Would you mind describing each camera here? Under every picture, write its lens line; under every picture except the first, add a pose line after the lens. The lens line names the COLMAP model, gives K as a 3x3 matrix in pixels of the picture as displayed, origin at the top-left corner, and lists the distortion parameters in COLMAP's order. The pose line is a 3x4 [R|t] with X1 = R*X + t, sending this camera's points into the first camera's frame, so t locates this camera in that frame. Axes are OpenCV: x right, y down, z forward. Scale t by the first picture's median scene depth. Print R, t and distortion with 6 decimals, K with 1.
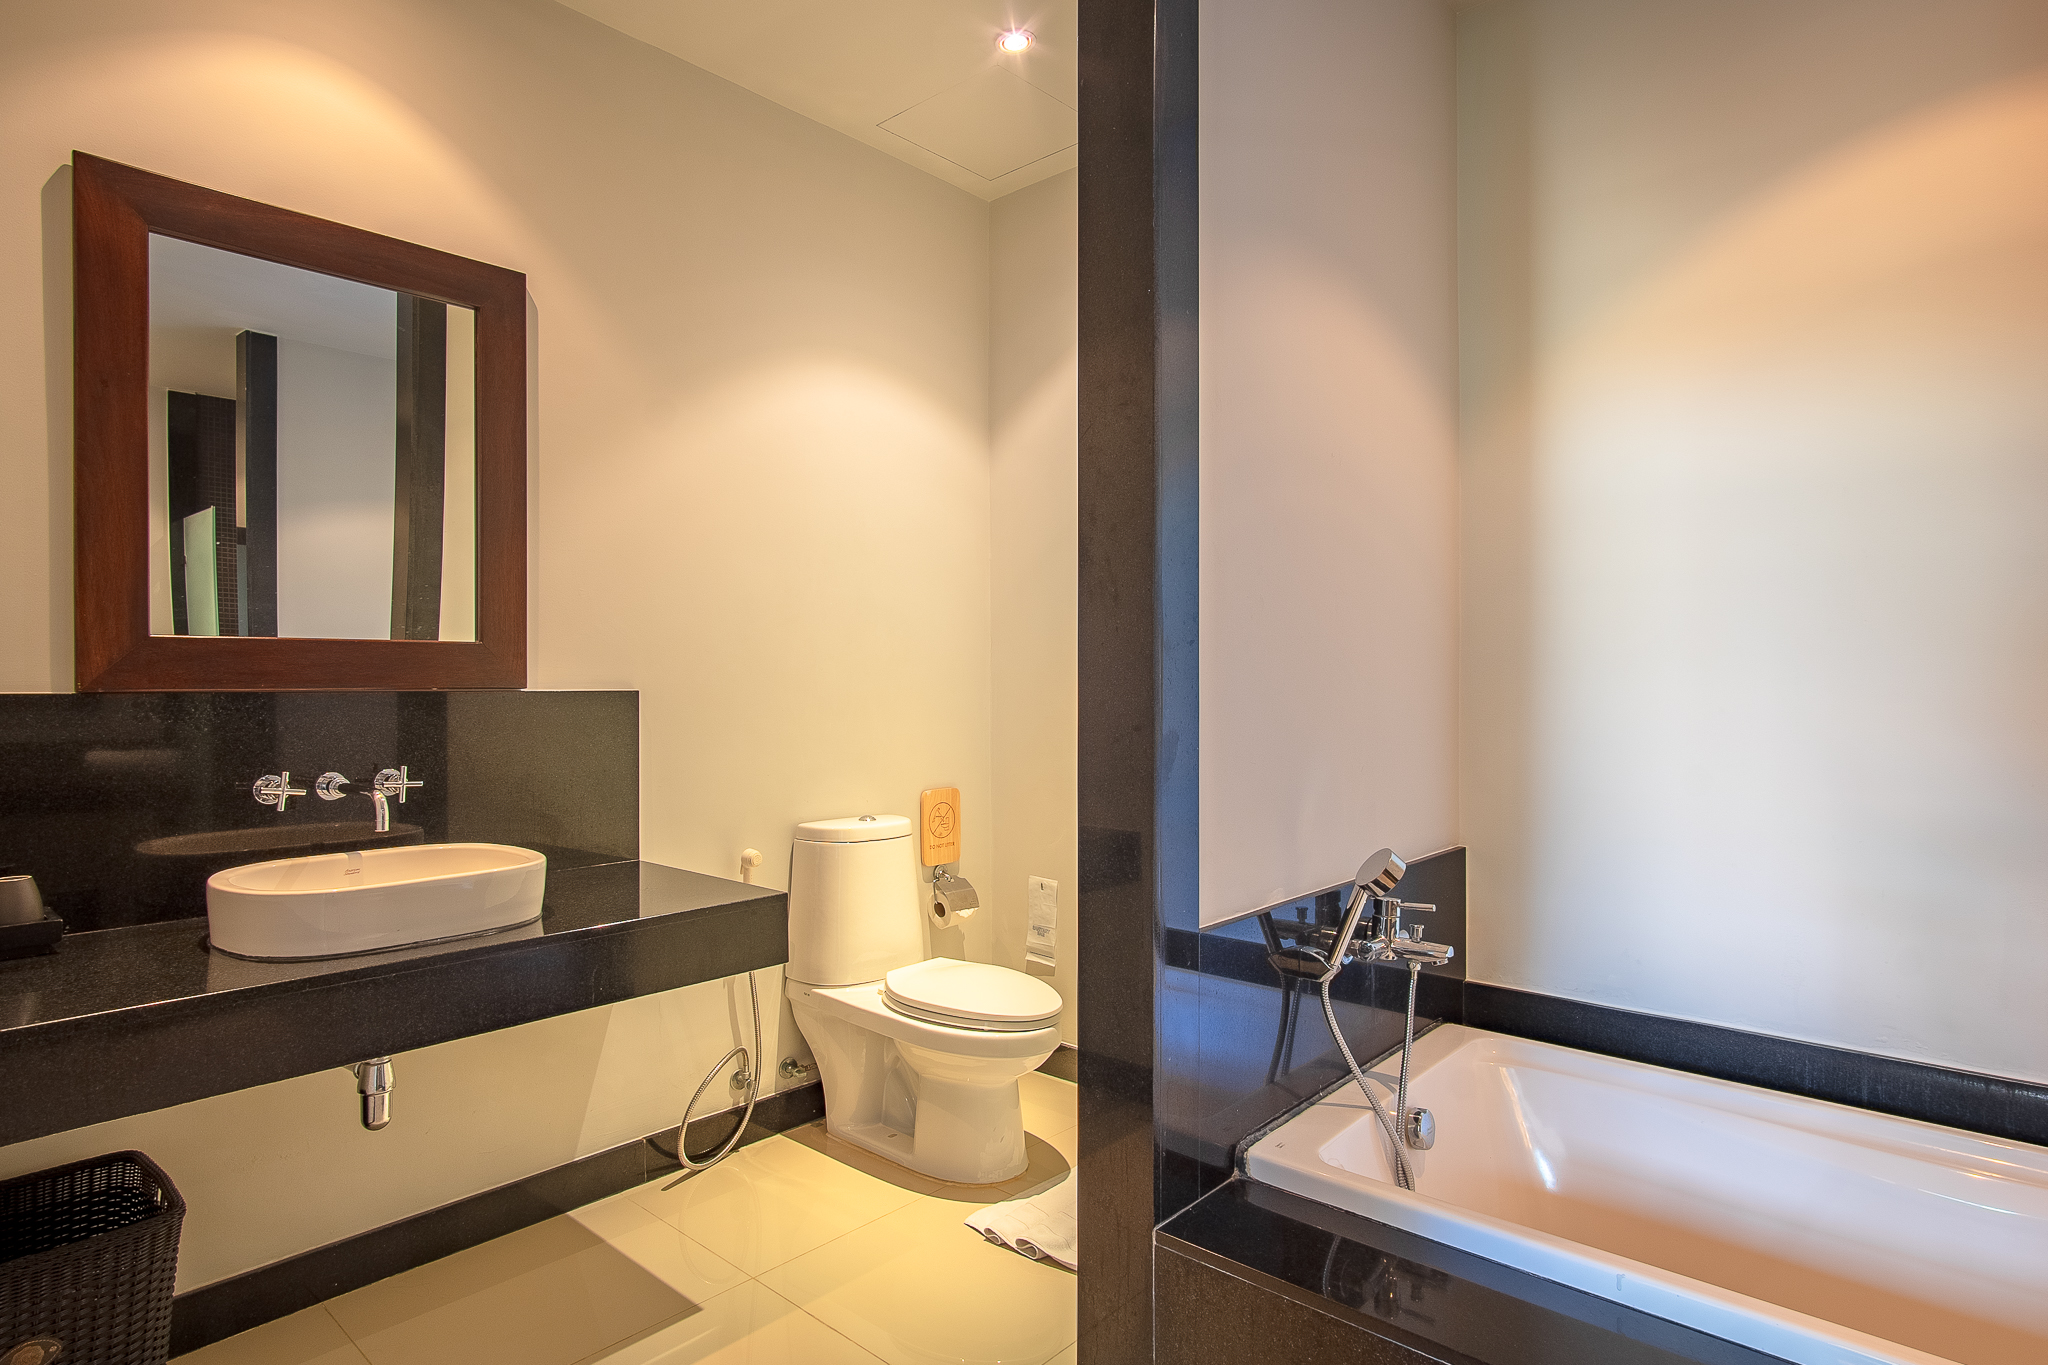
lens RADIAL K [[1091.6, 0, 1015.6], [0, 1091.6, 680.0], [0, 0, 1]] dist [-0.005750, 0.001125]
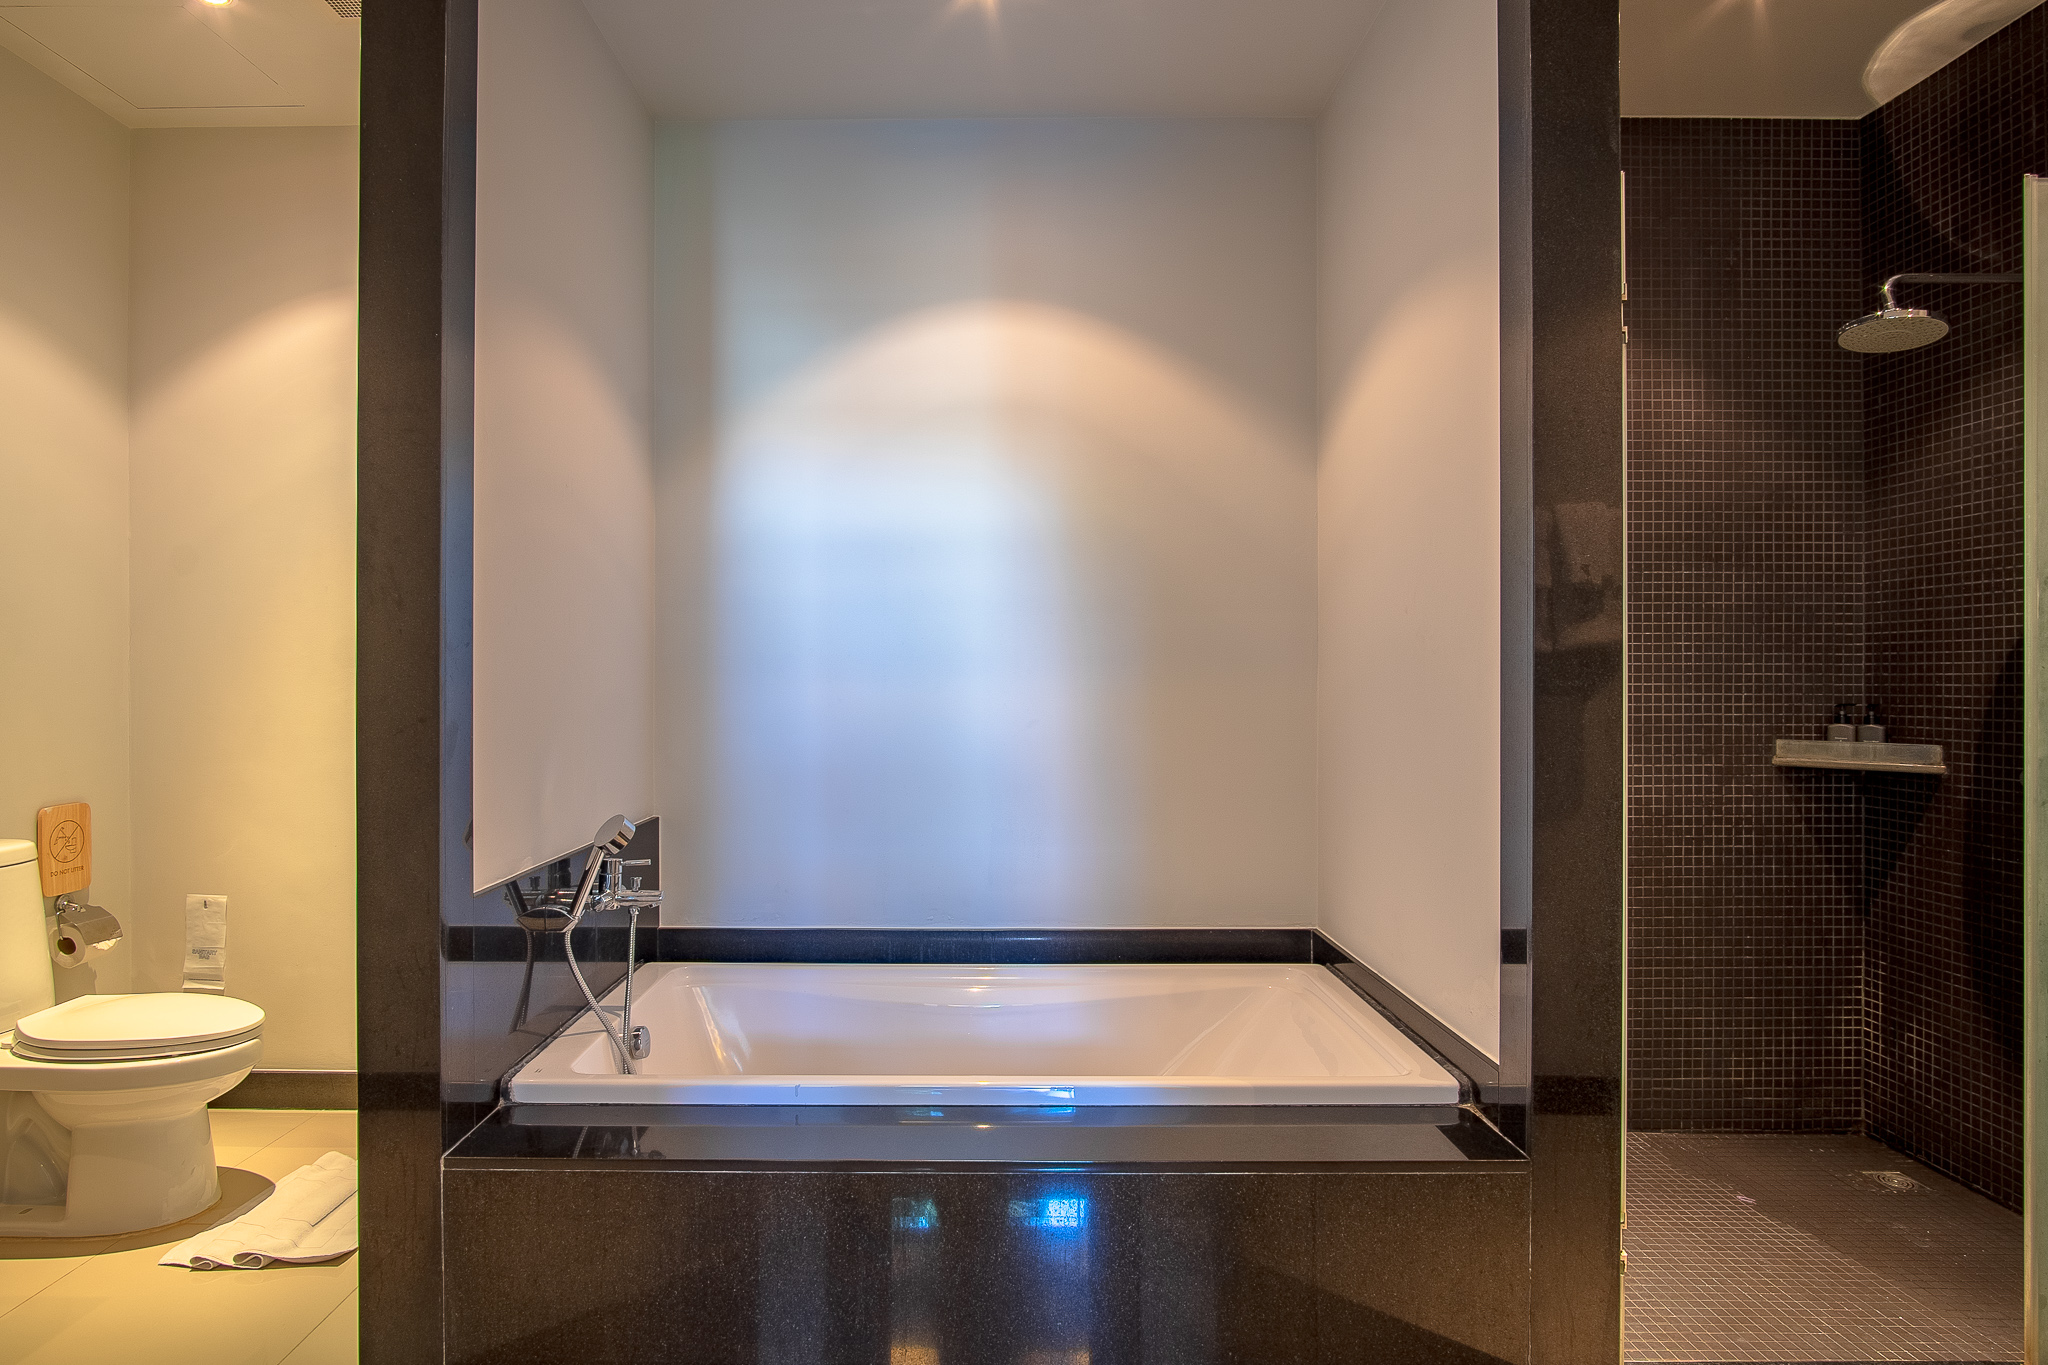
lens RADIAL K [[1091.6, 0, 1015.6], [0, 1091.6, 680.0], [0, 0, 1]] dist [-0.005750, 0.001125]
pose [[0.724715, 0.000025, 0.689049, -0.169319], [-0.001403, 0.999998, 0.001439, 0.000356], [-0.689048, -0.002009, 0.724713, -0.182943]]
